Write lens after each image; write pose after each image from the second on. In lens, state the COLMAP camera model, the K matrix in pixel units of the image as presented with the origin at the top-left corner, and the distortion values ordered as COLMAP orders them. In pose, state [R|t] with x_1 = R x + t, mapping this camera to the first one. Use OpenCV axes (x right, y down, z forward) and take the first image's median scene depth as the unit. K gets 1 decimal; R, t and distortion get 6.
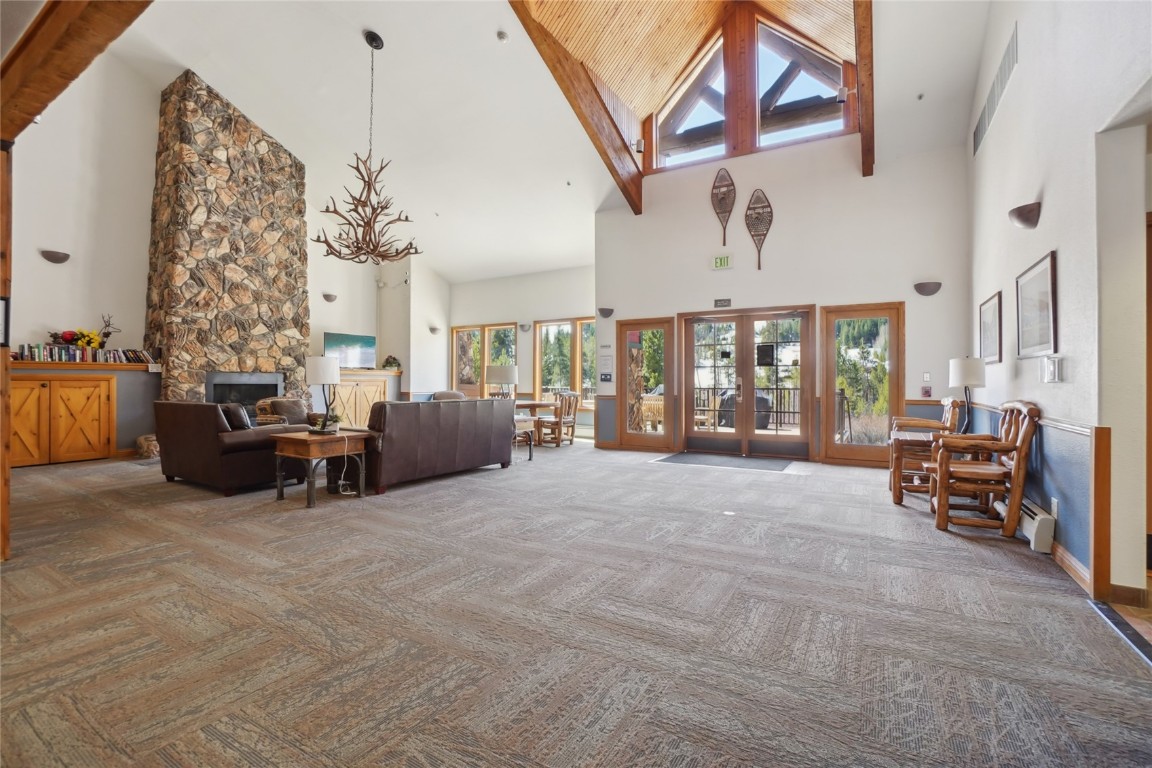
lens RADIAL K [[526.5, 0, 575.7], [0, 526.5, 373.1], [0, 0, 1]] dist [-0.016256, 0.001464]
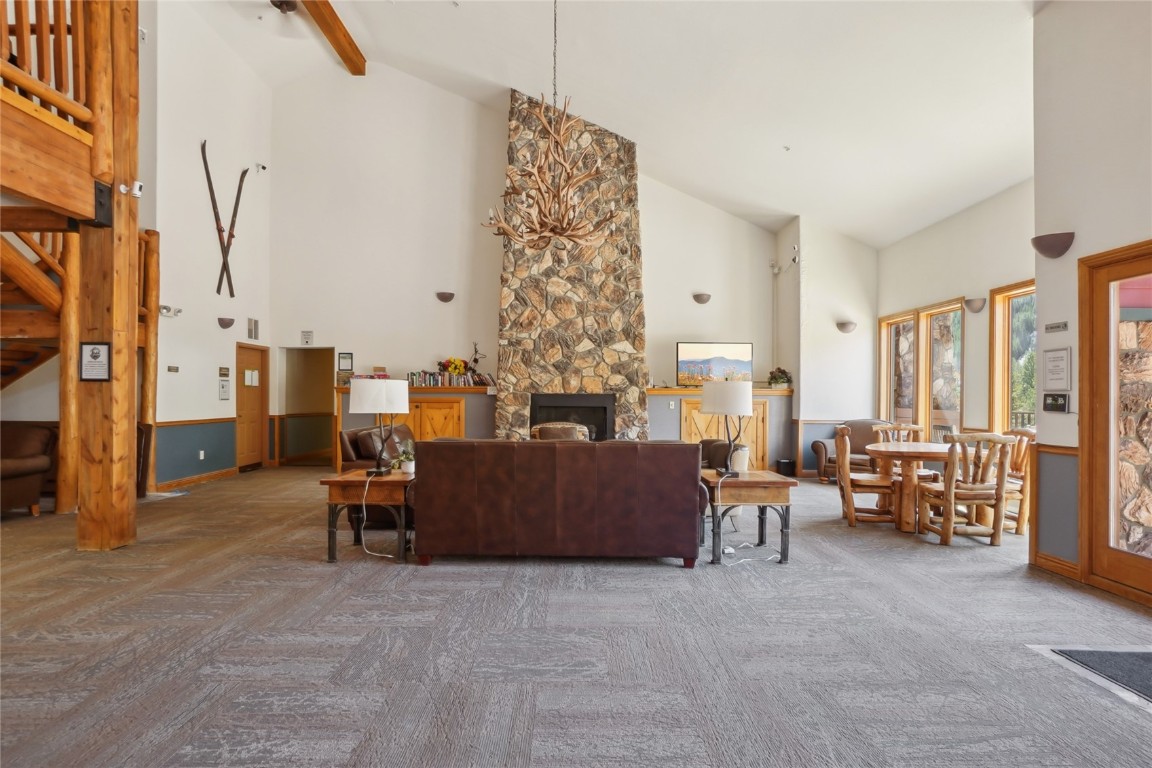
lens RADIAL K [[609.3, 0, 575.8], [0, 609.3, 394.3], [0, 0, 1]] dist [-0.020029, 0.006232]
pose [[0.521317, -0.003725, -0.853355, 0.279215], [0.010666, 0.999941, 0.002151, -0.002882], [0.853296, -0.010223, 0.521326, 0.458036]]
